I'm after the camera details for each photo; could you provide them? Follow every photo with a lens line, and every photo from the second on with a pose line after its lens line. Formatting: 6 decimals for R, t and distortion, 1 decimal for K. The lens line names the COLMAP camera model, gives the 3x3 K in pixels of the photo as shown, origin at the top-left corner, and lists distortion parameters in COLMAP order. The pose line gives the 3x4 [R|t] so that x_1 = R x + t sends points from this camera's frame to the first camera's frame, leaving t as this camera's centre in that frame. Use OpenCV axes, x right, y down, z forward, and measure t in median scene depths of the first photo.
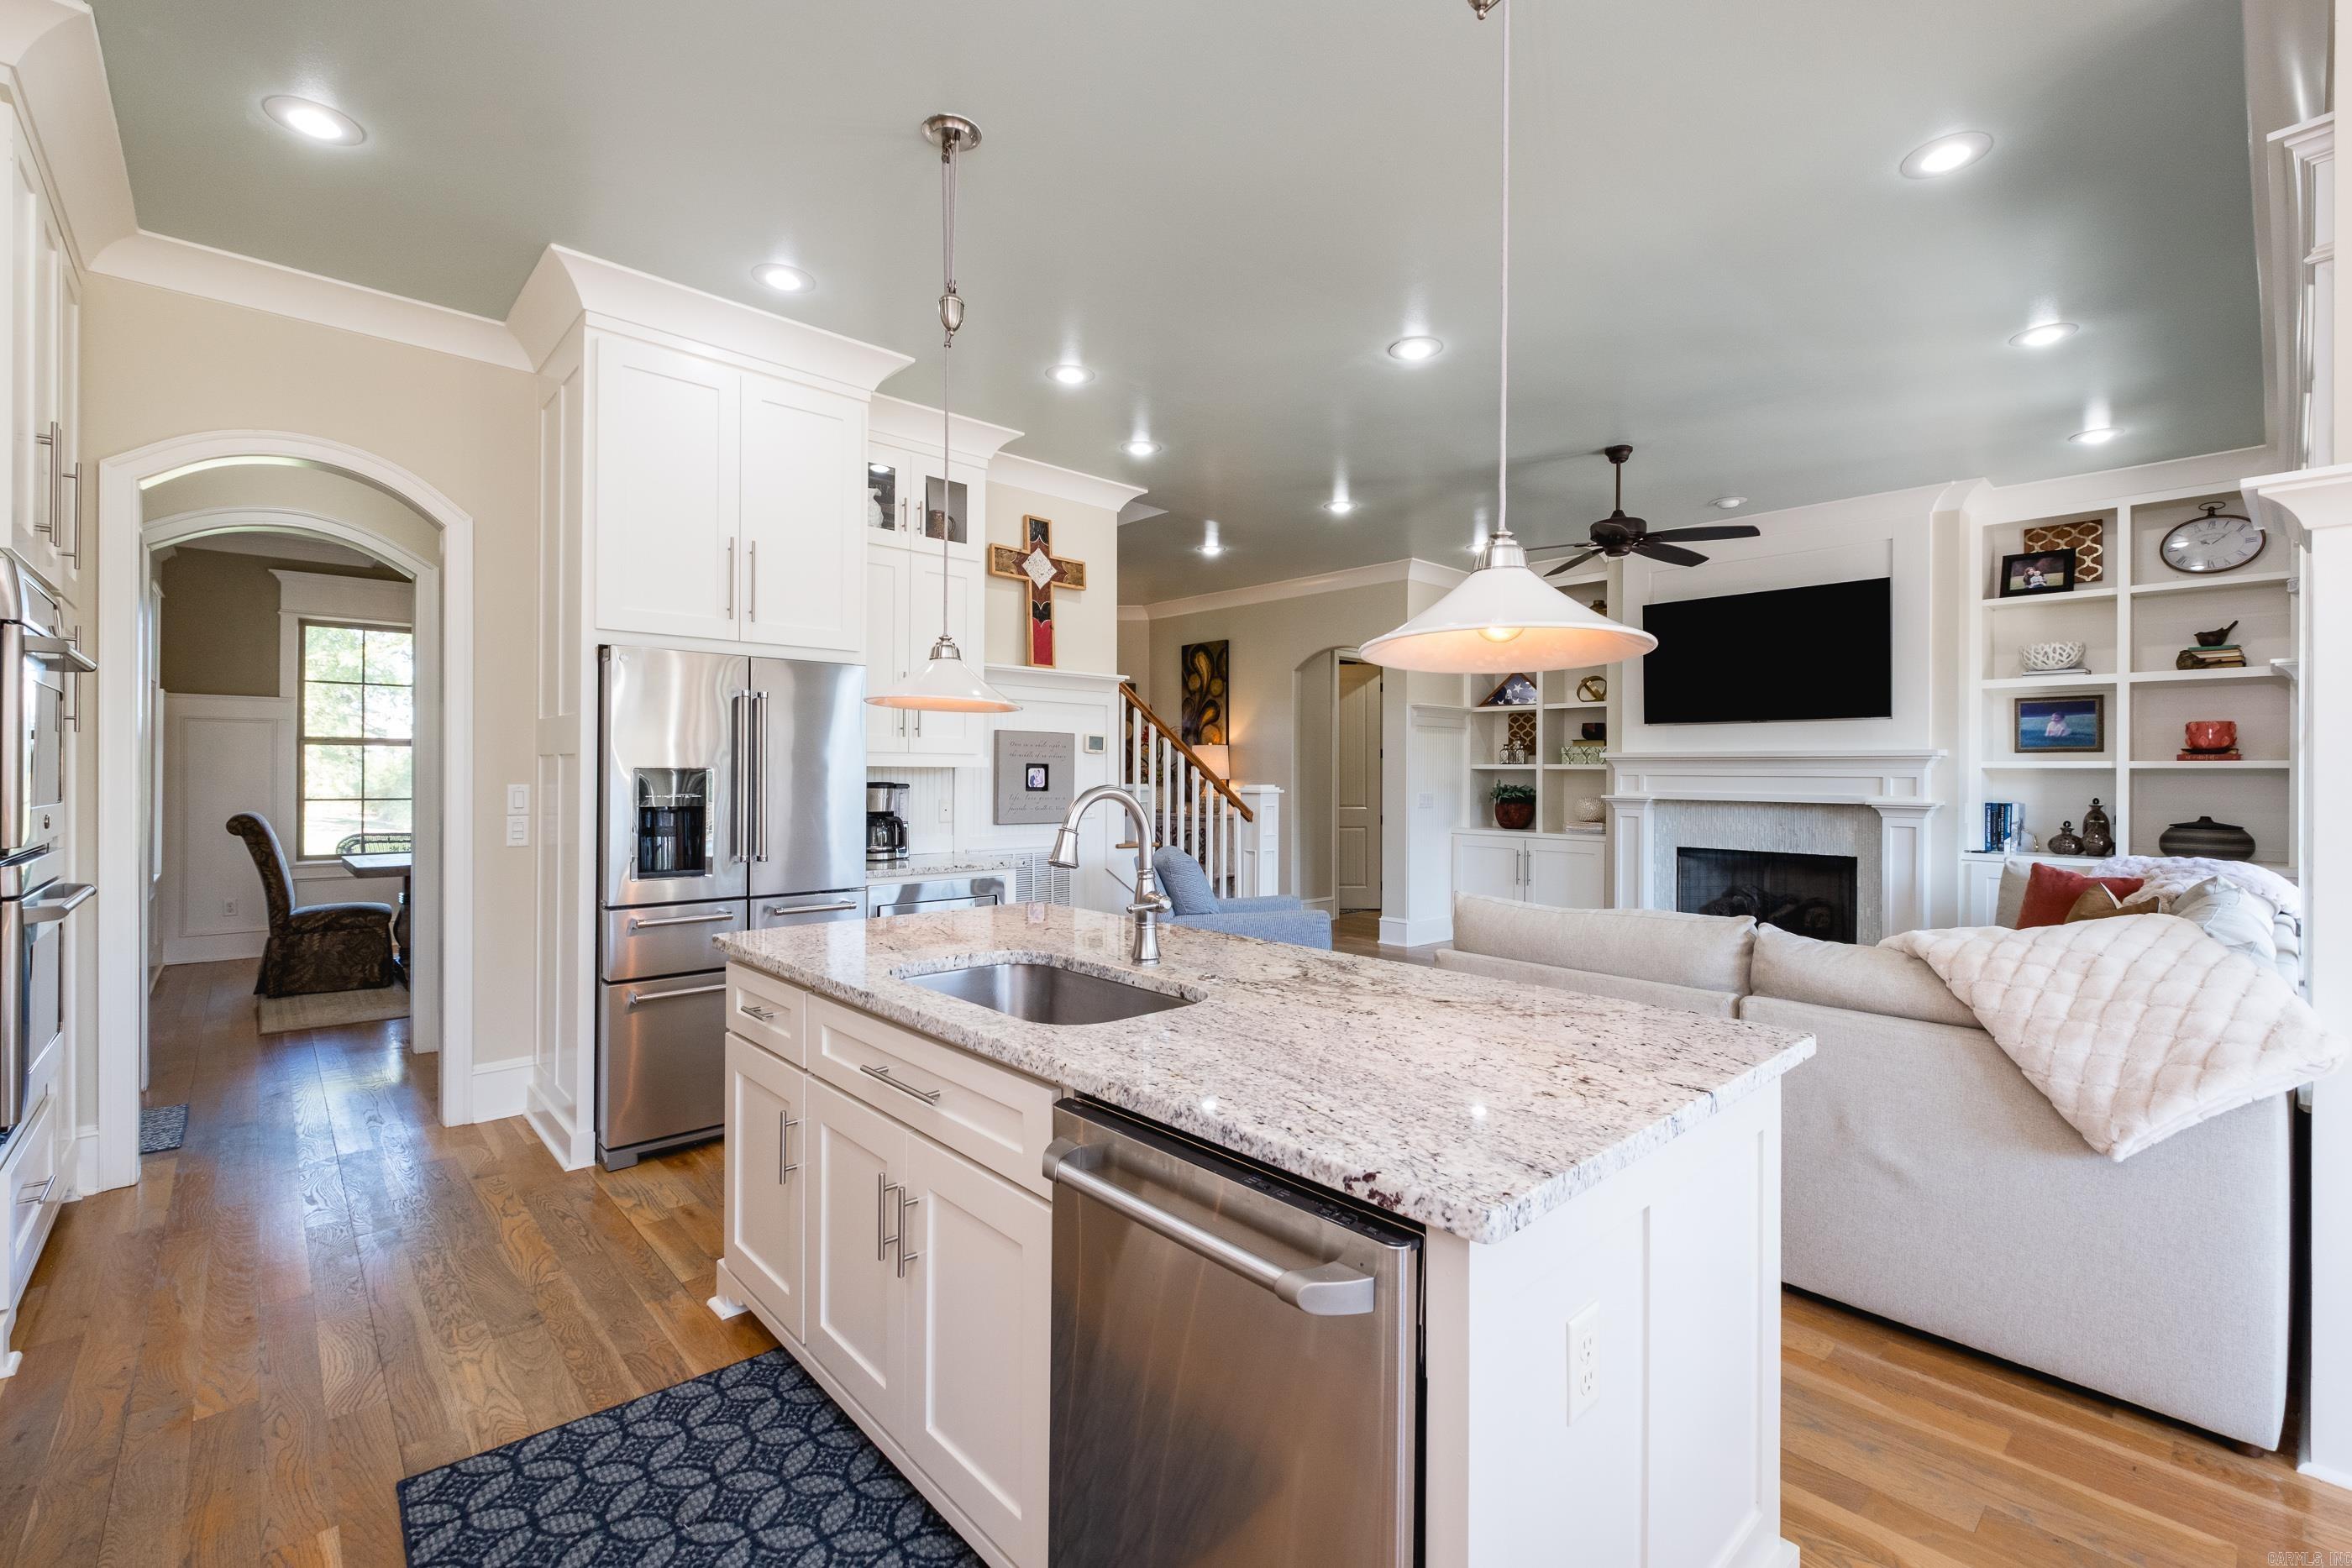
lens RADIAL K [[1011.6, 0, 1184.3], [0, 1011.6, 771.9], [0, 0, 1]] dist [0.000735, -0.001289]
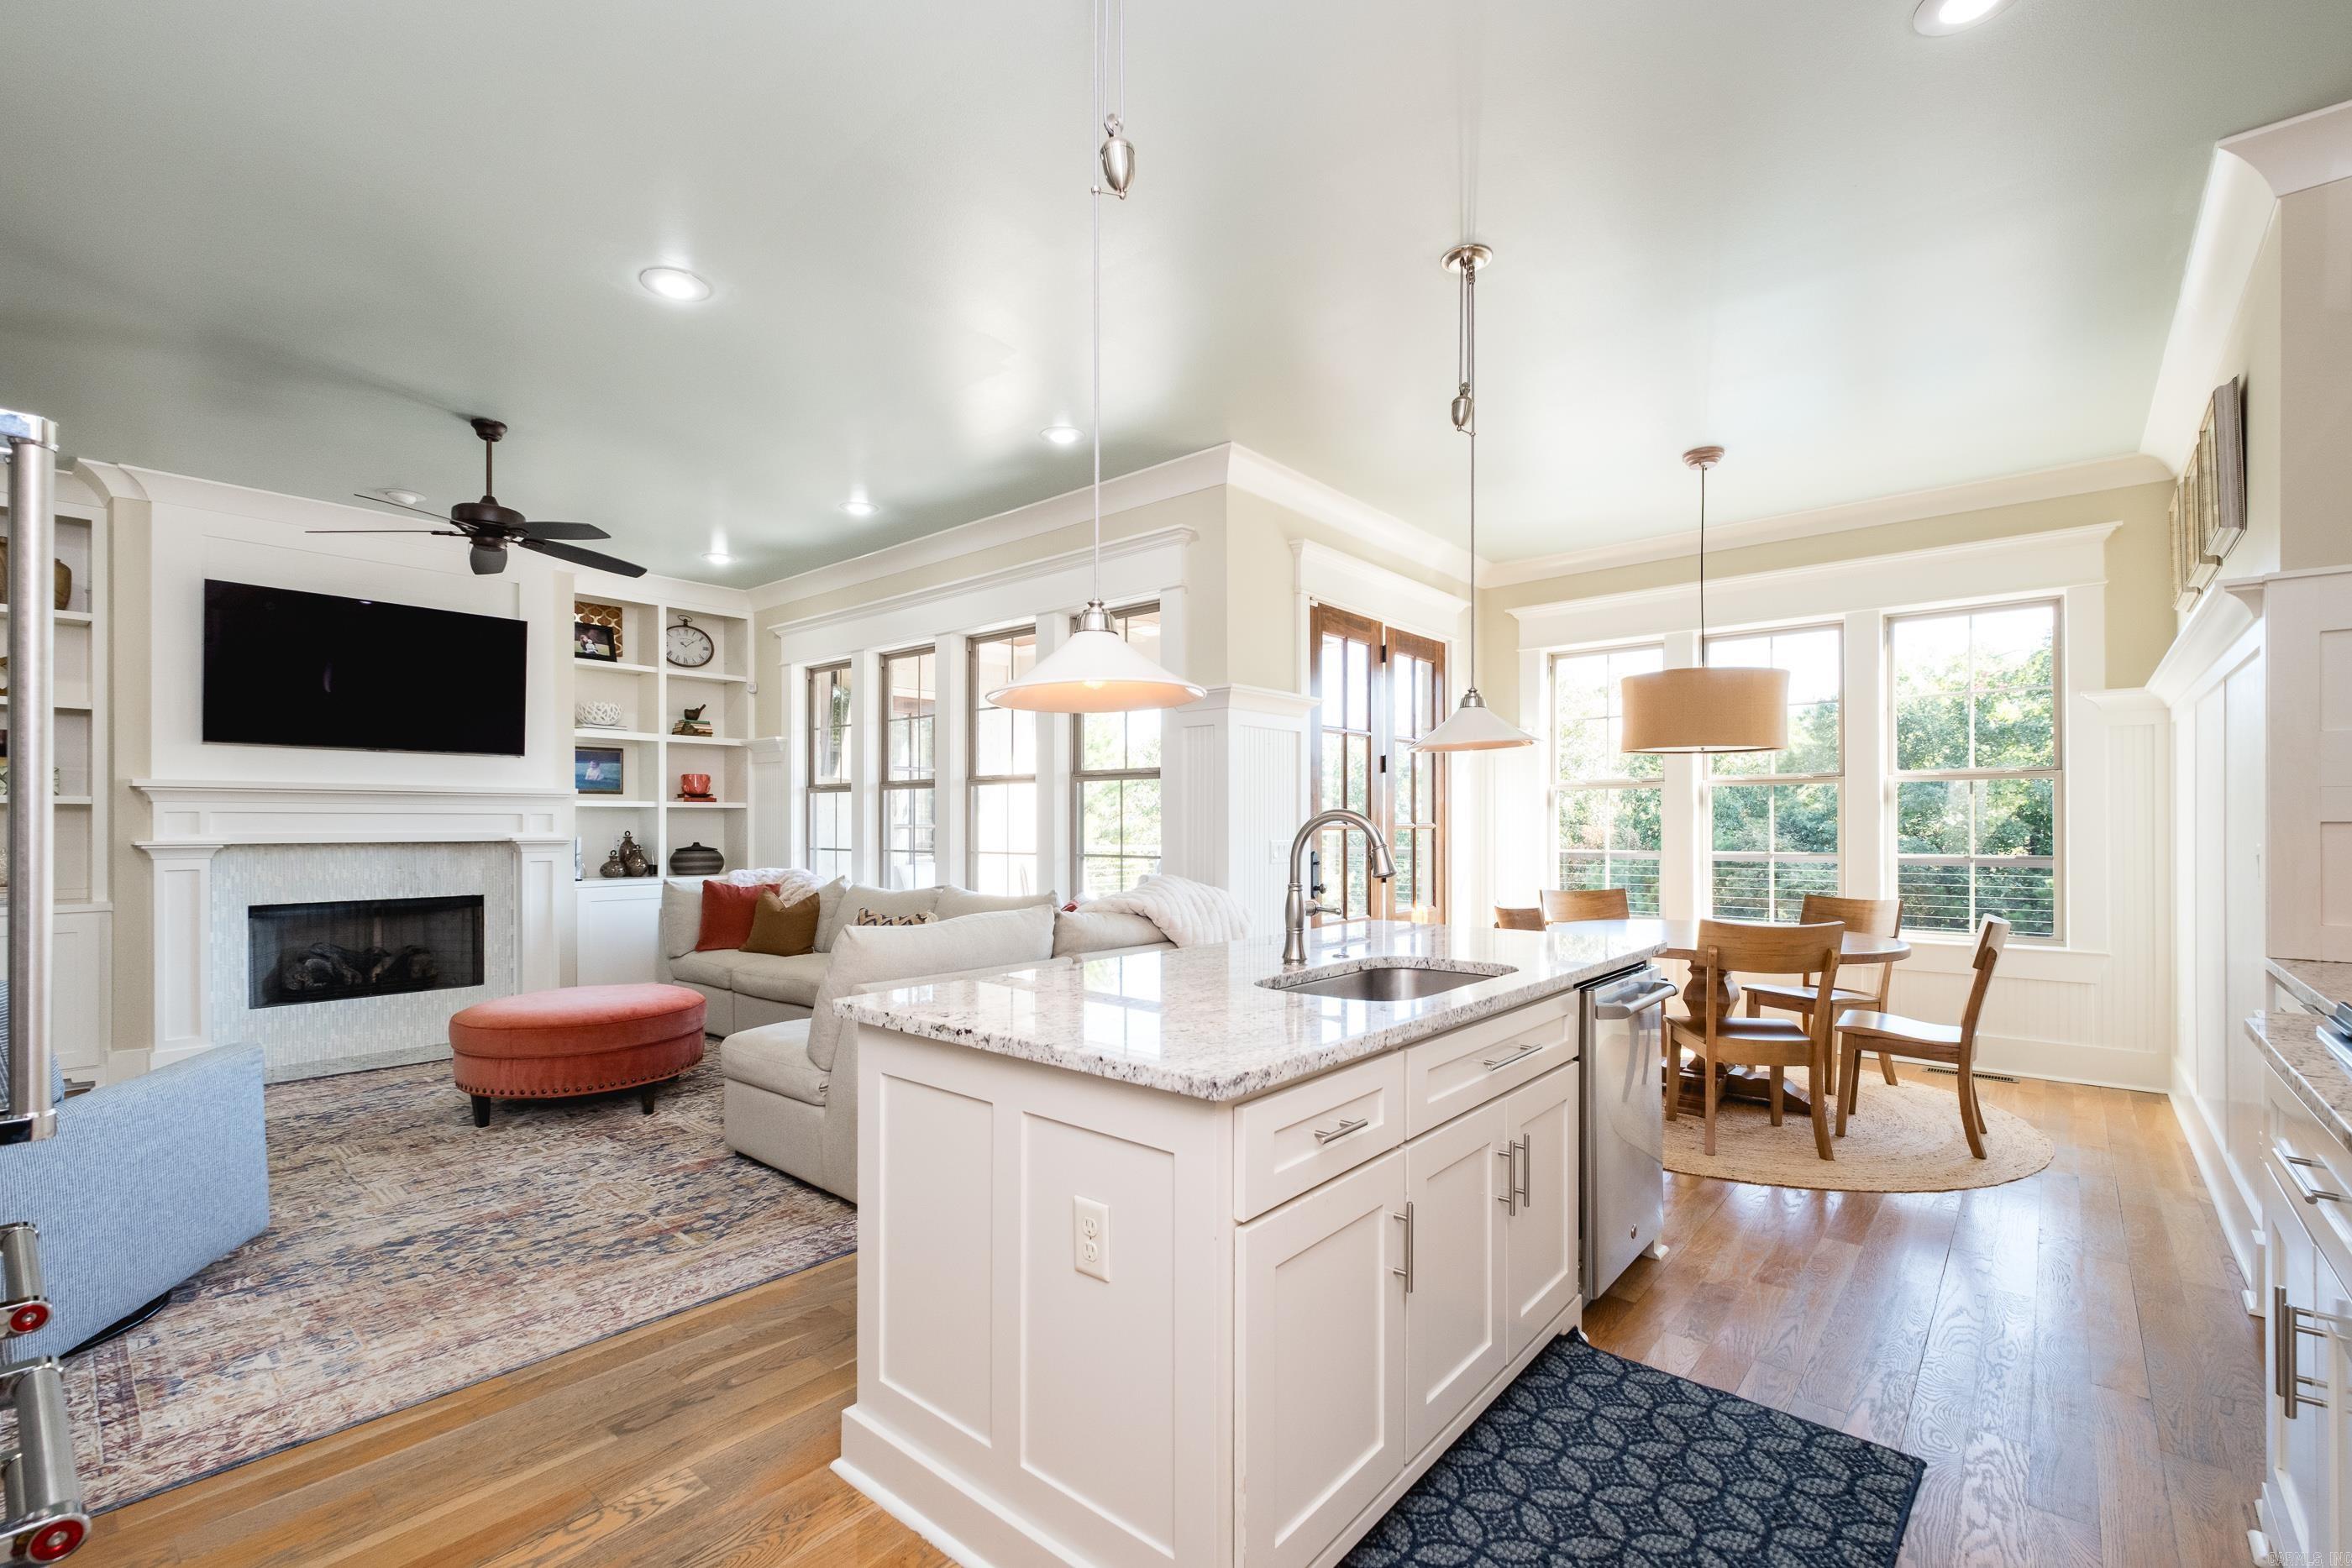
lens RADIAL K [[1026.5, 0, 1176.2], [0, 1026.5, 822.1], [0, 0, 1]] dist [-0.000552, -0.000166]
pose [[-0.122003, -0.004572, 0.992519, -0.463988], [-0.001784, 0.999989, 0.004387, 0.008594], [-0.992528, -0.001236, -0.122010, 0.501768]]
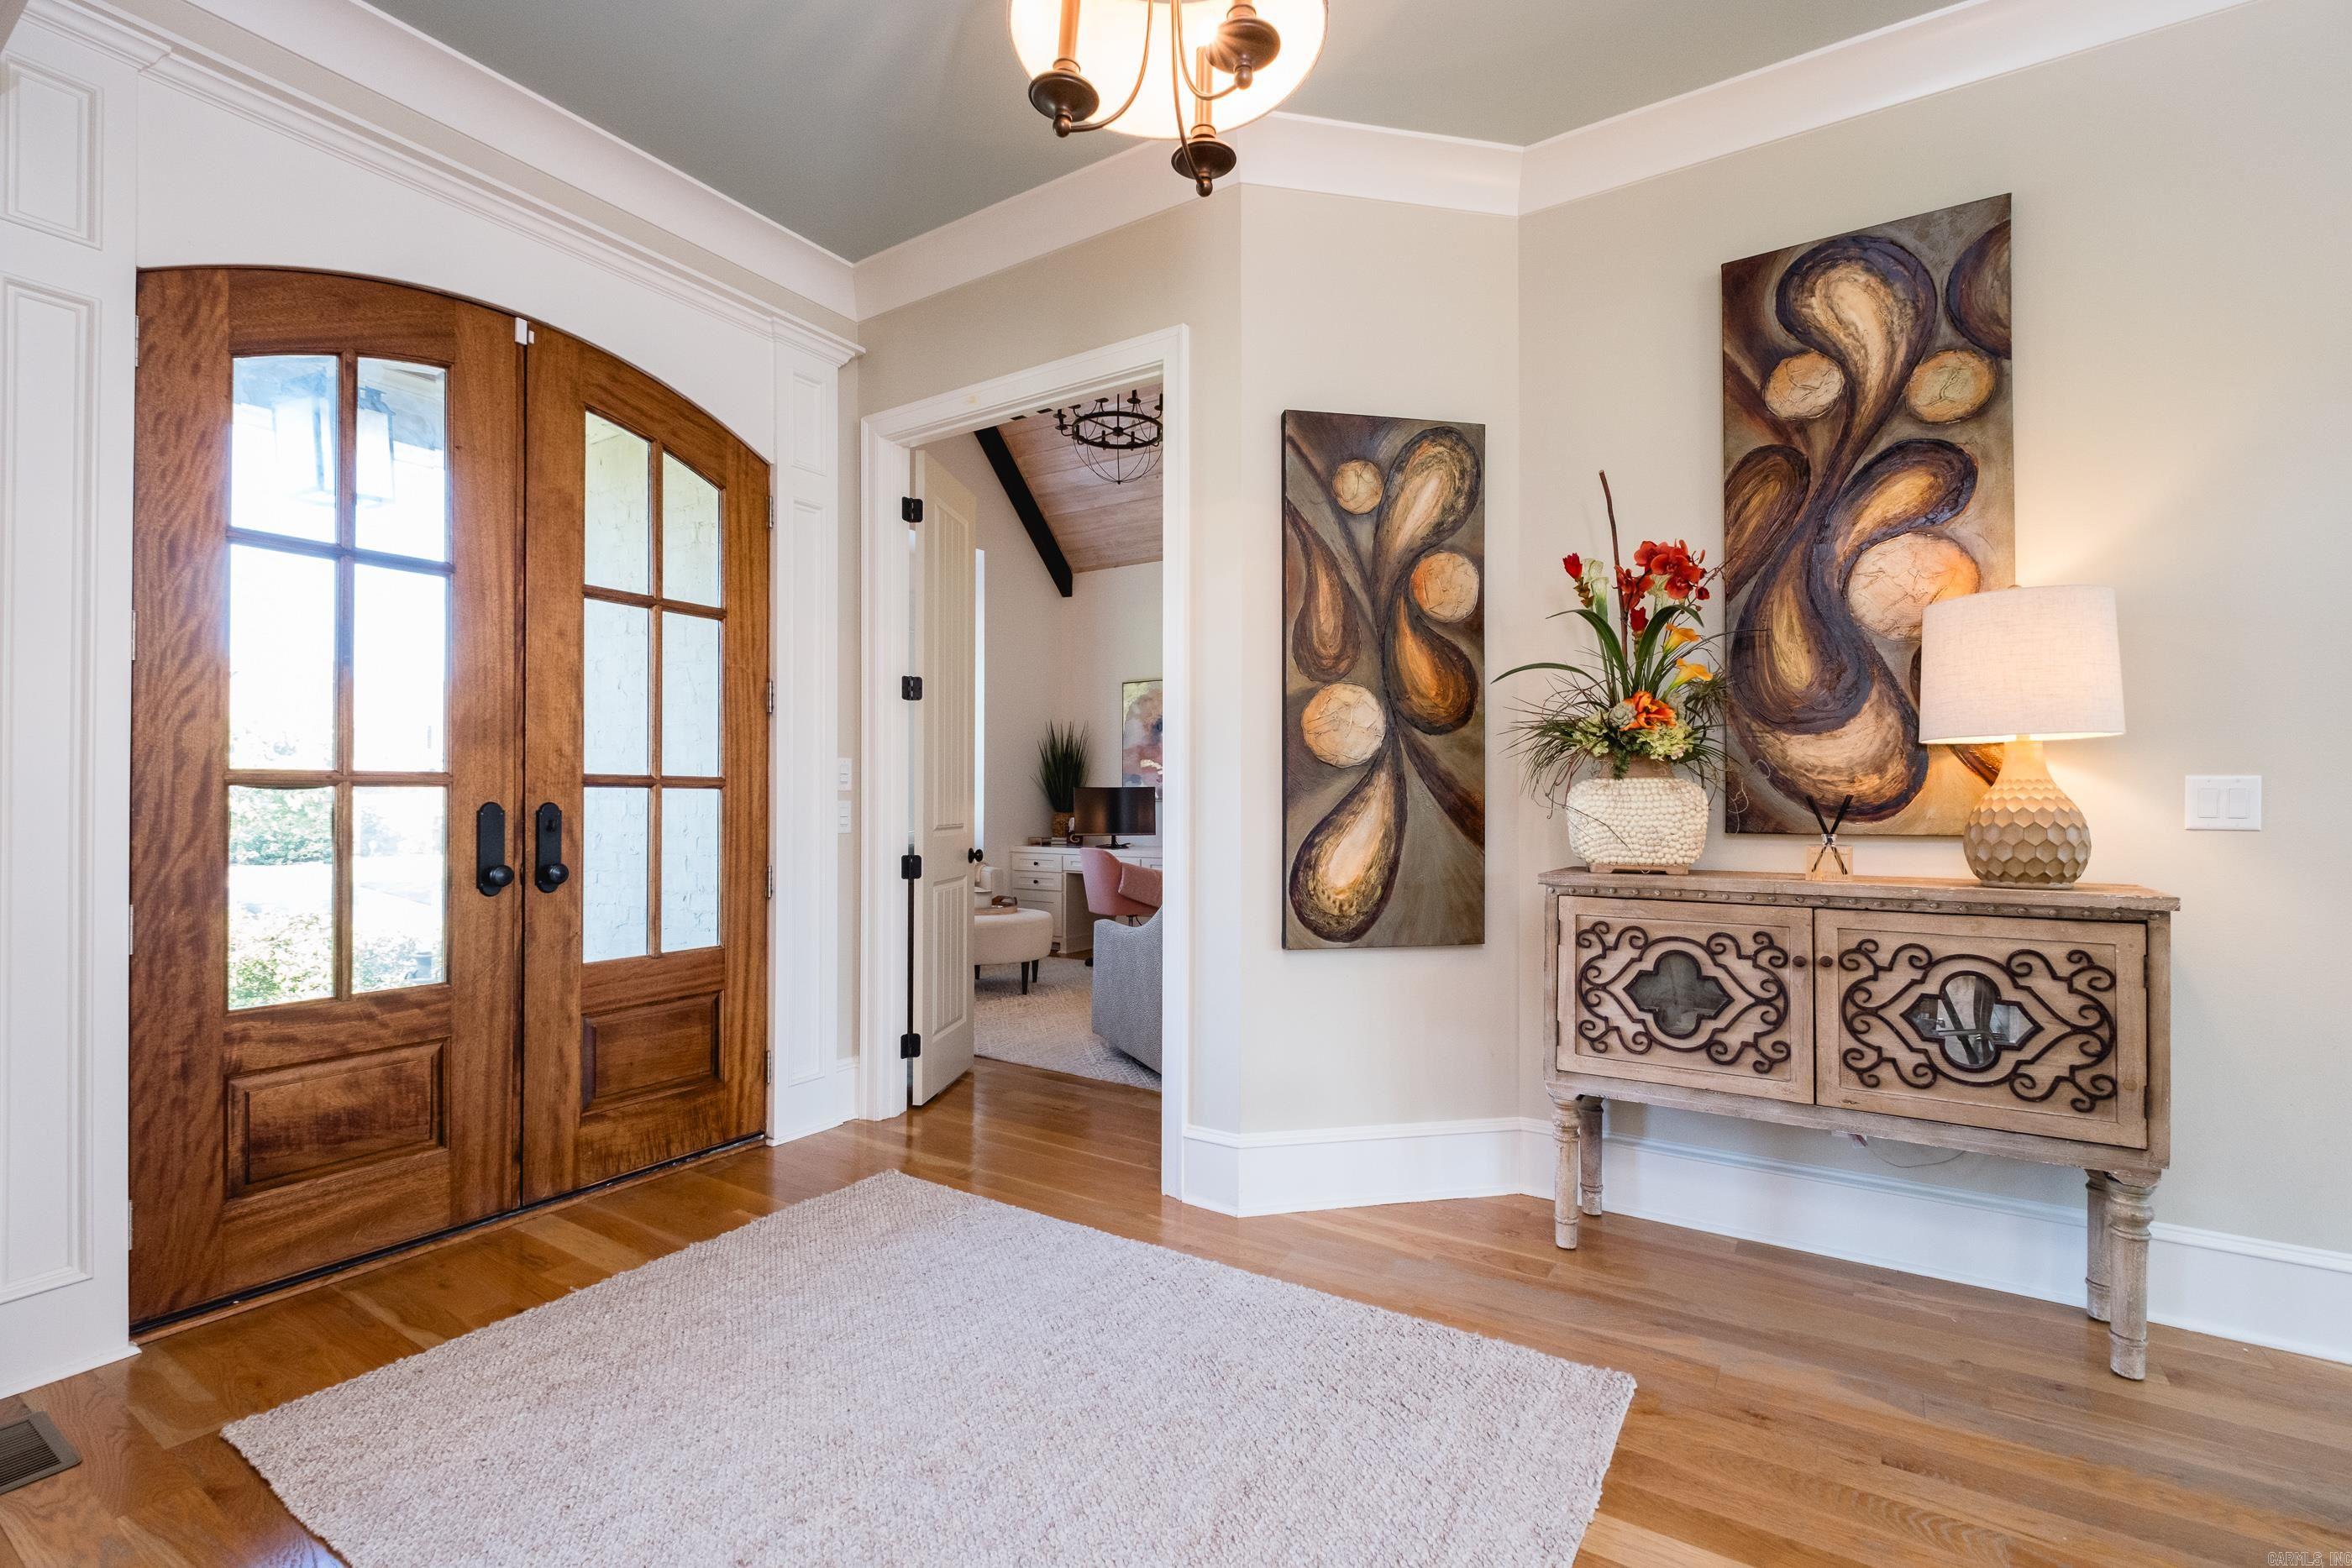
lens RADIAL K [[1052.2, 0, 1158.7], [0, 1052.2, 792.1], [0, 0, 1]] dist [0.009650, -0.000399]
pose [[0.968643, -0.003632, 0.248431, -0.398209], [0.003815, 0.999993, -0.000254, 0.034159], [-0.248428, 0.001194, 0.968650, 1.344418]]
